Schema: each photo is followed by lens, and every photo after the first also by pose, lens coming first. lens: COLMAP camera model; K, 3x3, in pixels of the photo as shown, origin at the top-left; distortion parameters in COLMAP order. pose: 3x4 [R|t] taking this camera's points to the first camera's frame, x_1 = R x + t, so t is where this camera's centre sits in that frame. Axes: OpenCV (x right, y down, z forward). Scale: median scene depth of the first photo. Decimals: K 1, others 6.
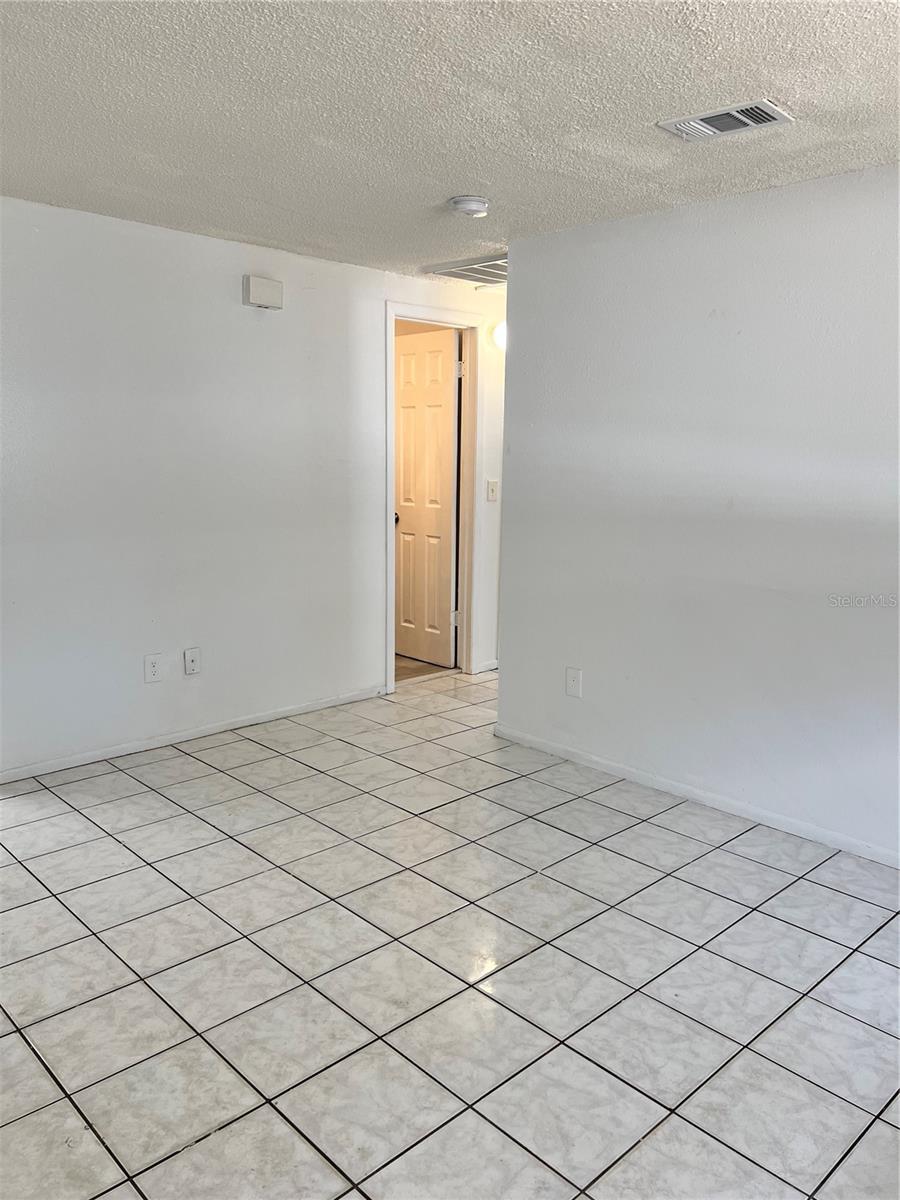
lens RADIAL K [[901.8, 0, 457.3], [0, 901.8, 599.0], [0, 0, 1]] dist [0.058912, -0.066485]
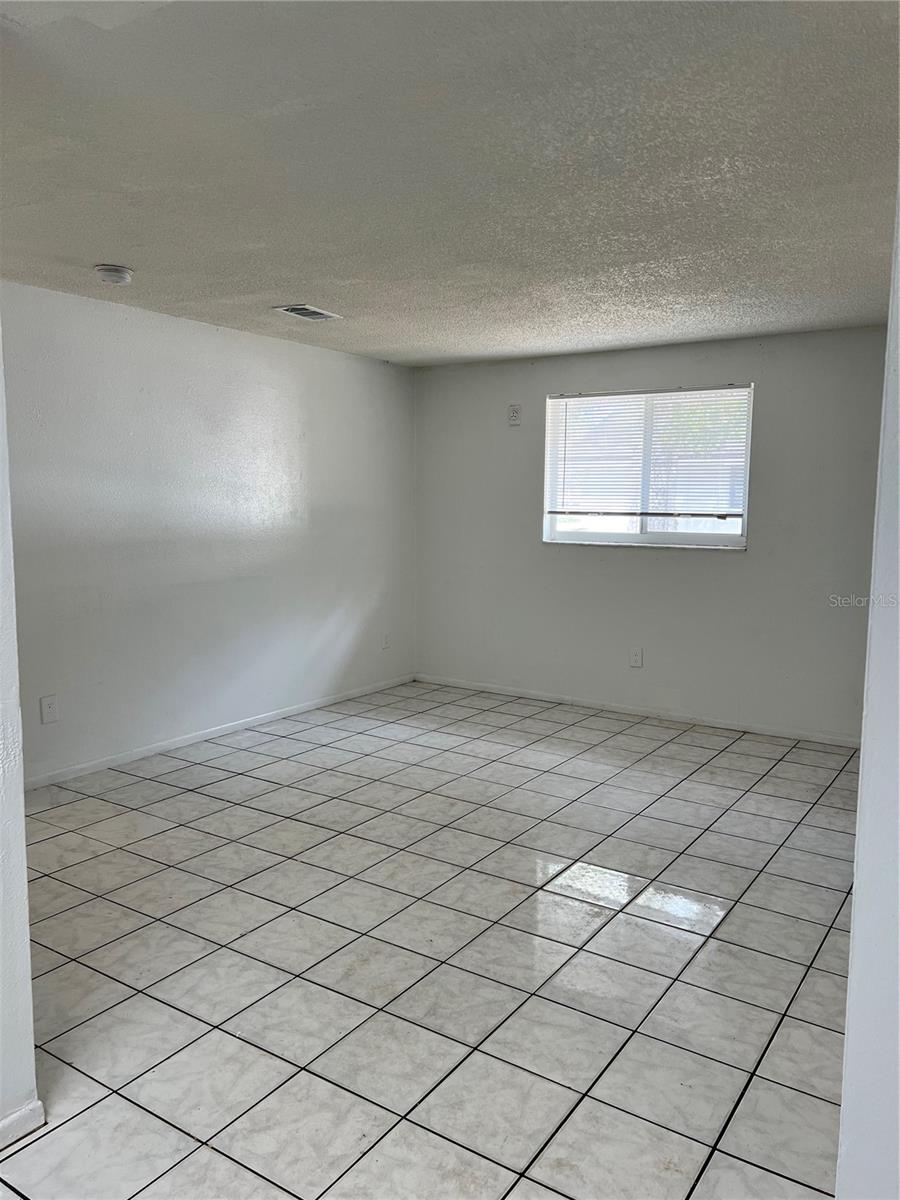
lens RADIAL K [[901.8, 0, 461.0], [0, 901.8, 596.4], [0, 0, 1]] dist [0.058912, -0.066485]
pose [[-0.229288, -0.127148, 0.965018, -1.439223], [0.146112, 0.975702, 0.163272, -0.202010], [-0.962330, 0.178437, -0.205139, 1.061240]]
